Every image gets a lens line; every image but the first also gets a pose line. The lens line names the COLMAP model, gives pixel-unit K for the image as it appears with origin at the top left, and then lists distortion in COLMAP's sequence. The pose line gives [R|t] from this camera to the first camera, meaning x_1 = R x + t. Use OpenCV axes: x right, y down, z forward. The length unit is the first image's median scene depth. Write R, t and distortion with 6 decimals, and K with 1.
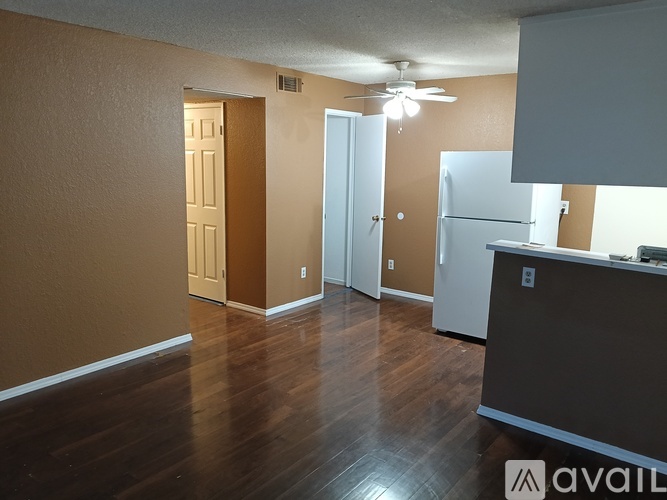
lens RADIAL K [[551.2, 0, 350.2], [0, 551.2, 235.7], [0, 0, 1]] dist [0.089253, -0.075863]
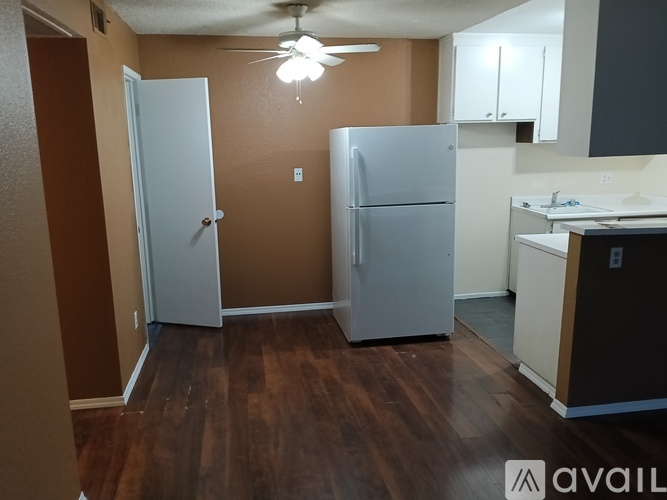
lens RADIAL K [[551.2, 0, 347.2], [0, 551.2, 240.1], [0, 0, 1]] dist [0.089253, -0.075863]
pose [[0.695555, -0.171295, 0.697755, -0.406563], [0.132361, 0.985091, 0.109891, -0.075364], [-0.706176, 0.015921, 0.707858, 0.410907]]
